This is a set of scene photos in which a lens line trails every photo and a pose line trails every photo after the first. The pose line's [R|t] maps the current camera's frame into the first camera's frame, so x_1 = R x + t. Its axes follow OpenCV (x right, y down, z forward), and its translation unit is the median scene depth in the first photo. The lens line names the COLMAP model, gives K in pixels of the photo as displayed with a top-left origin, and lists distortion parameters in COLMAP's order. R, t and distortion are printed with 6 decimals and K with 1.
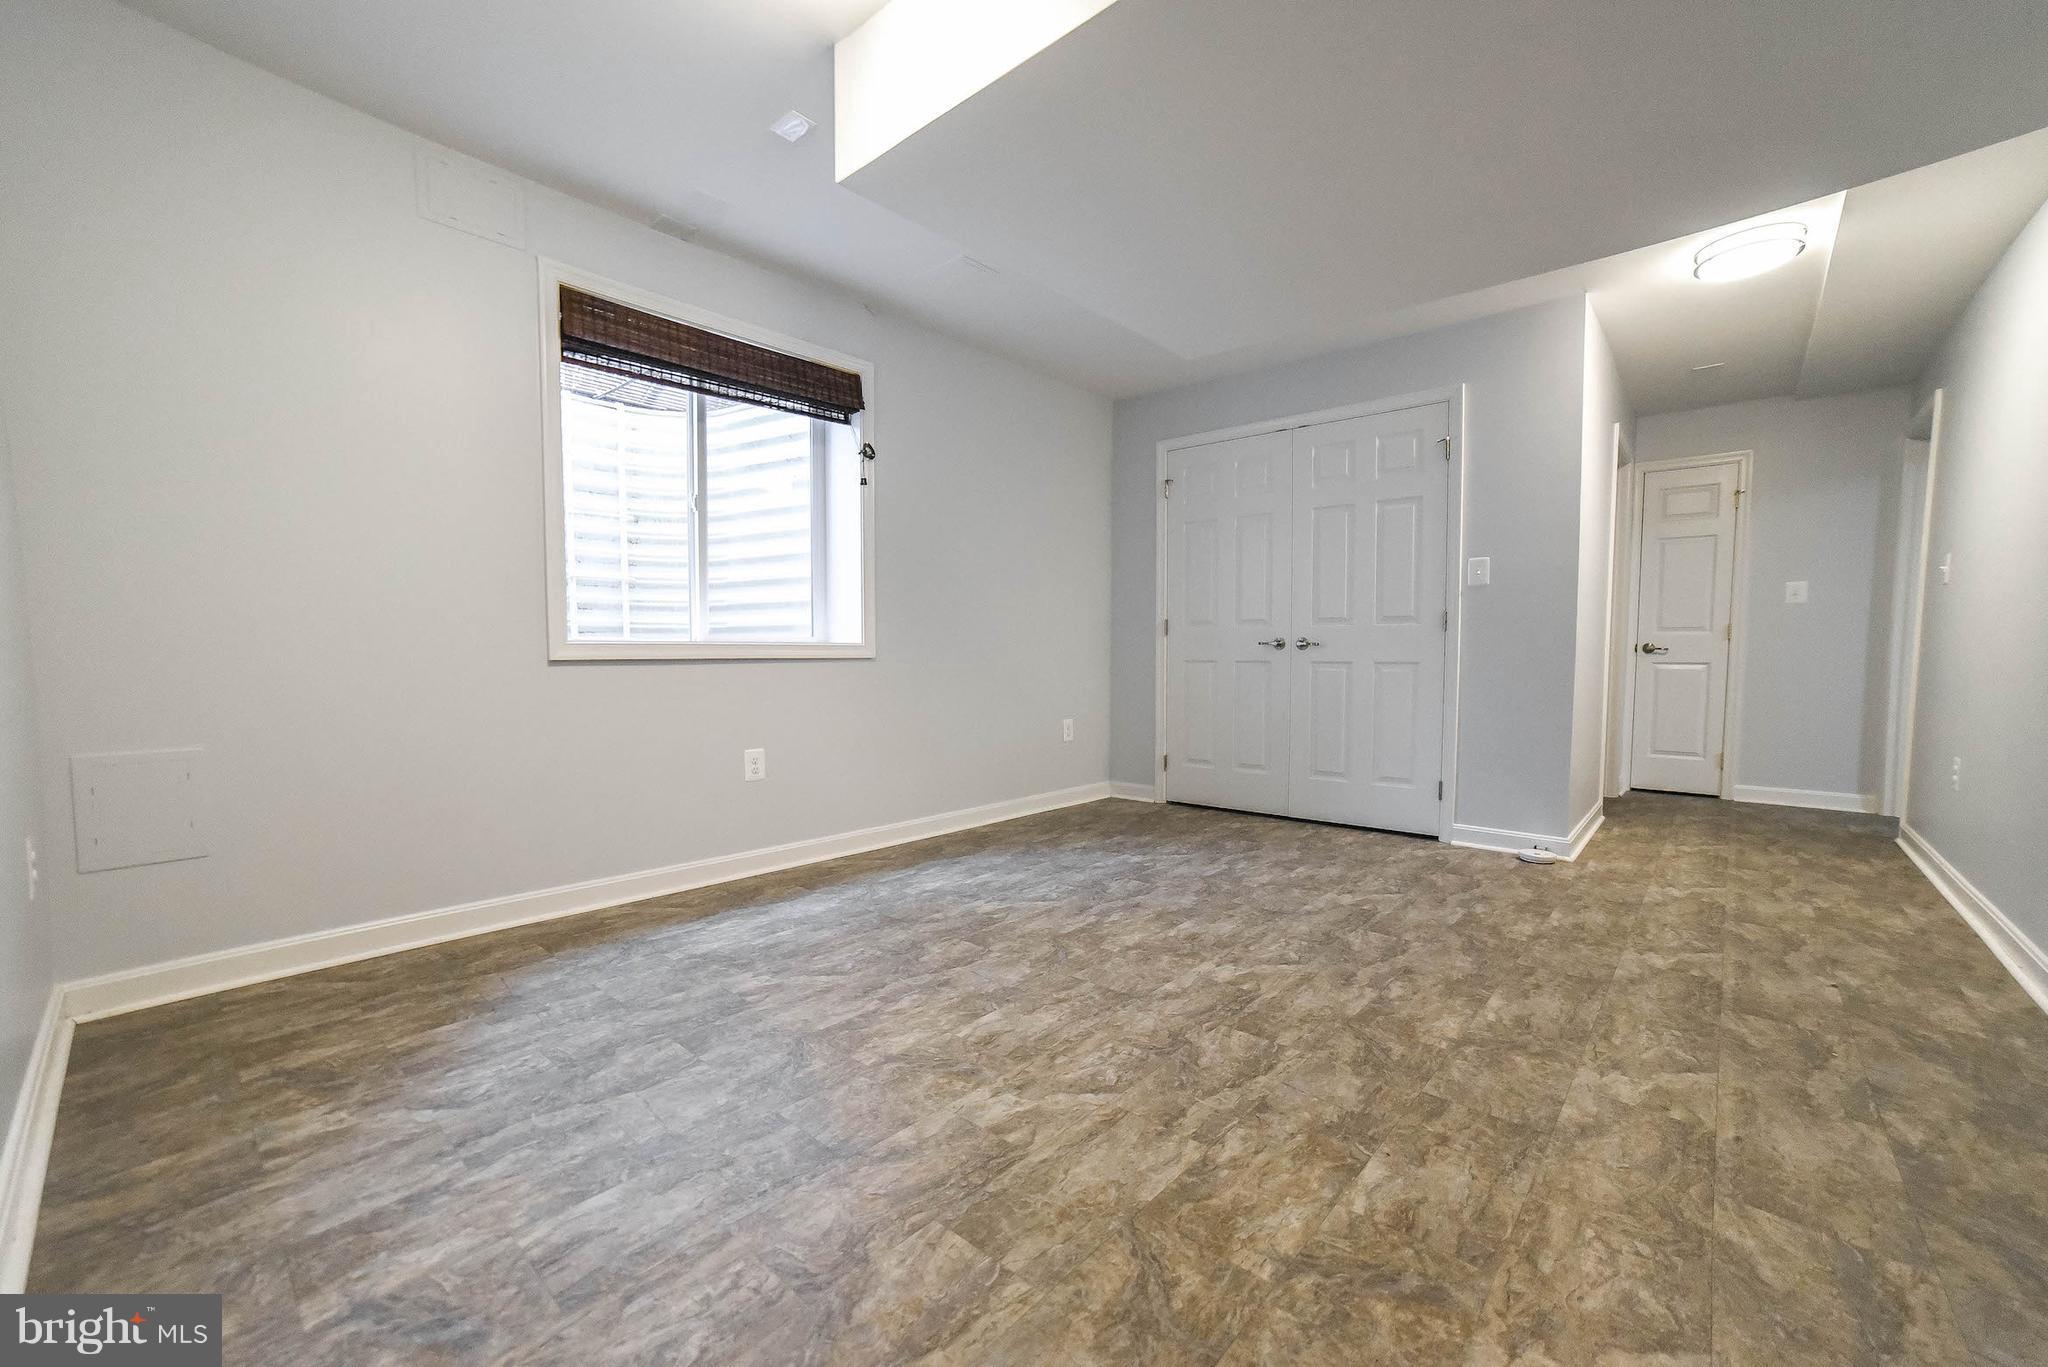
lens RADIAL K [[791.8, 0, 1019.4], [0, 791.8, 689.9], [0, 0, 1]] dist [-0.007302, 0.002411]
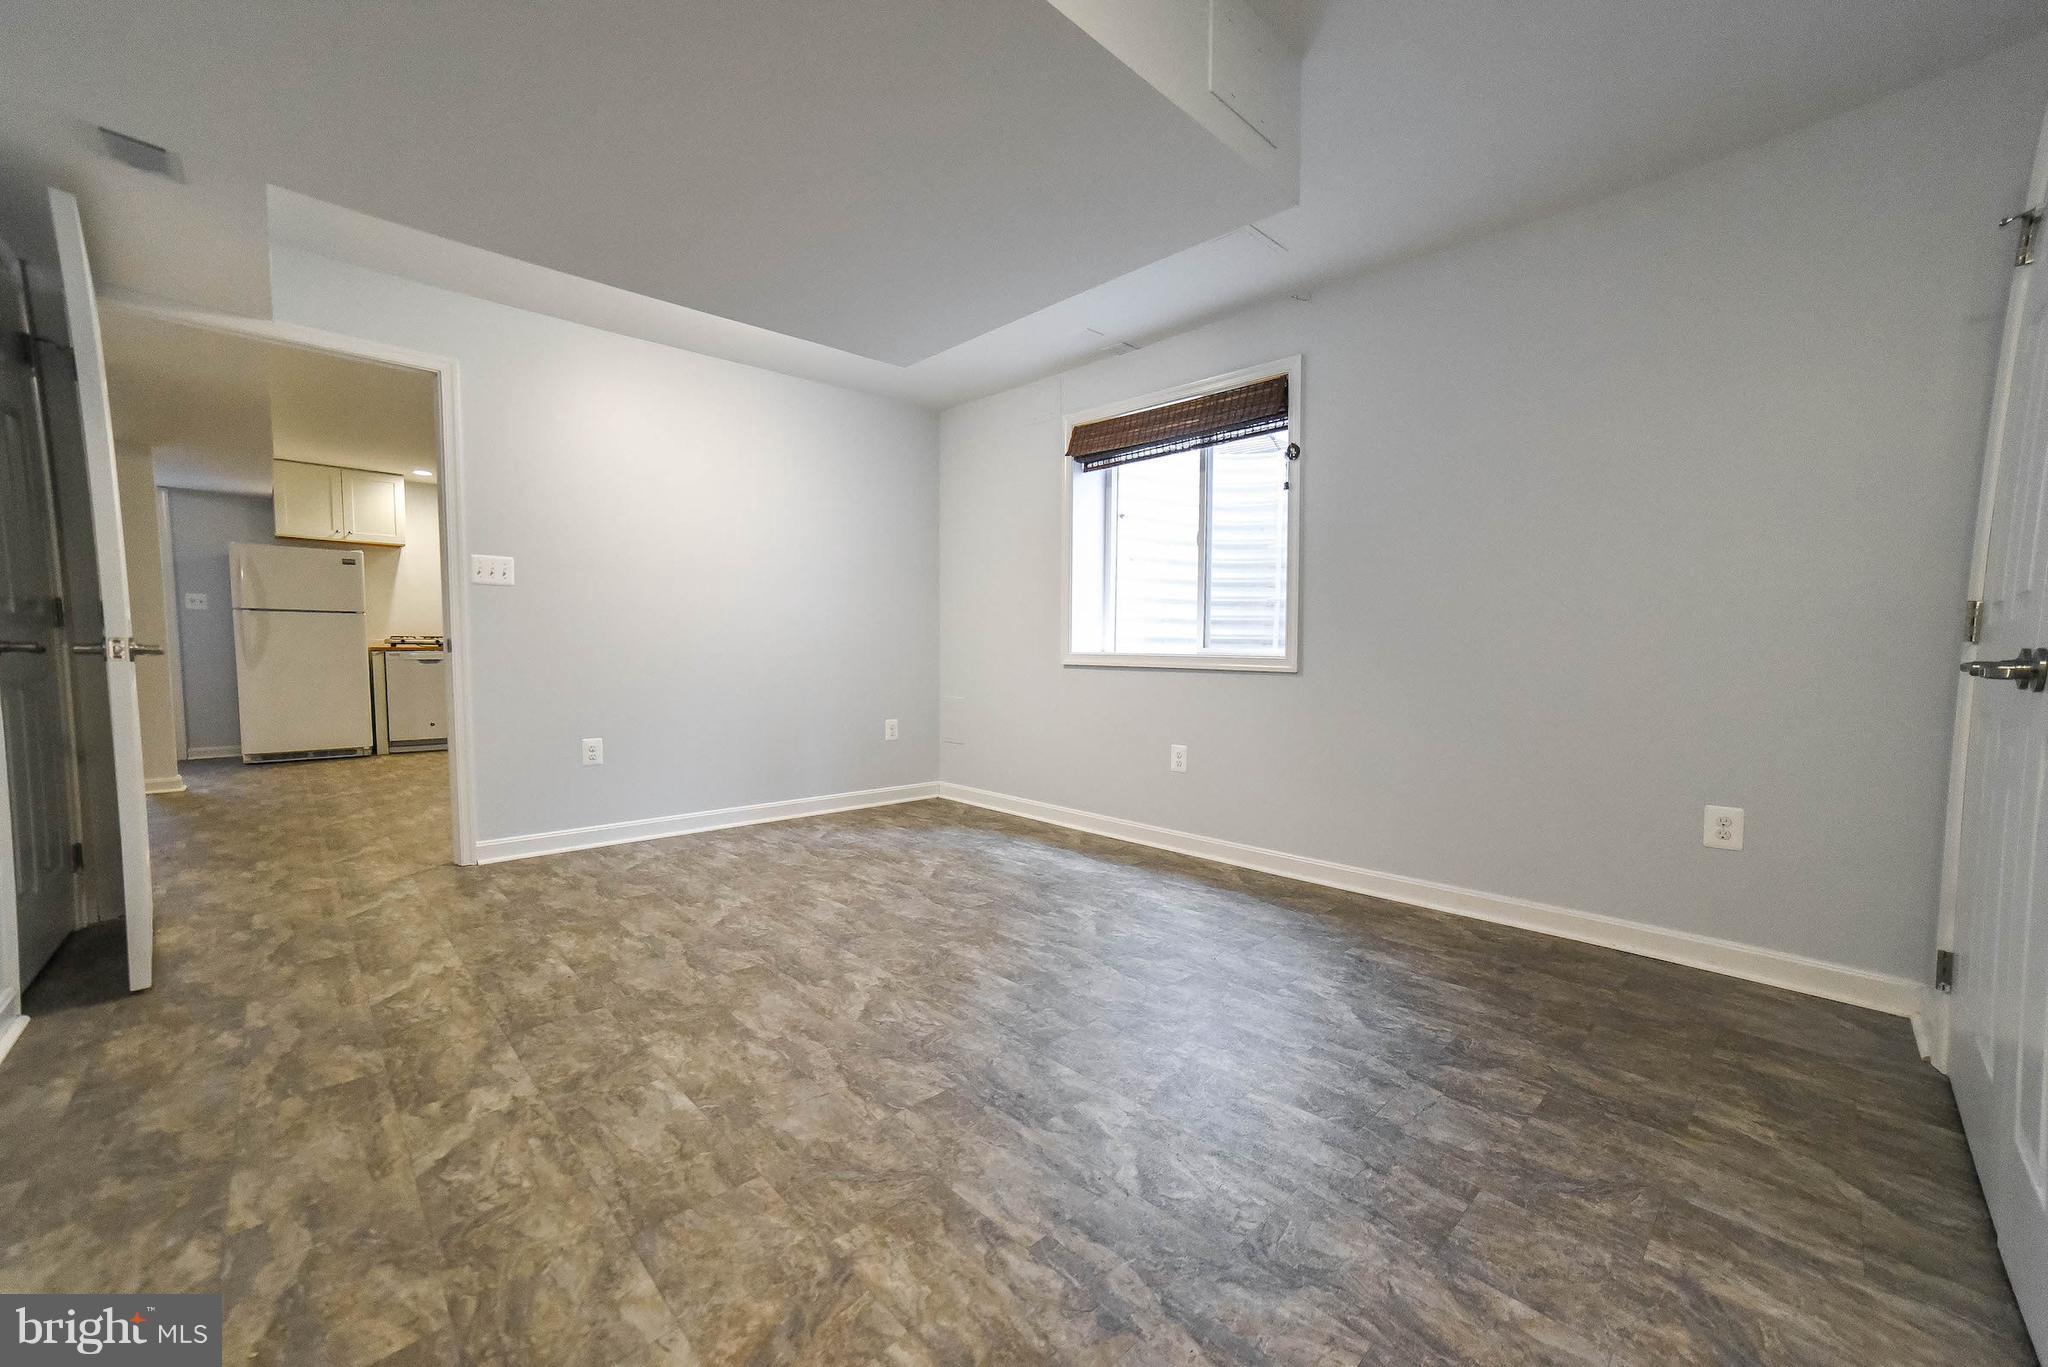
lens RADIAL K [[791.8, 0, 1036.2], [0, 791.8, 702.2], [0, 0, 1]] dist [-0.007302, 0.002411]
pose [[-0.062993, 0.062564, -0.996051, 1.060748], [-0.046634, 0.996758, 0.065558, -0.073948], [0.996924, 0.050580, -0.059871, 1.057967]]
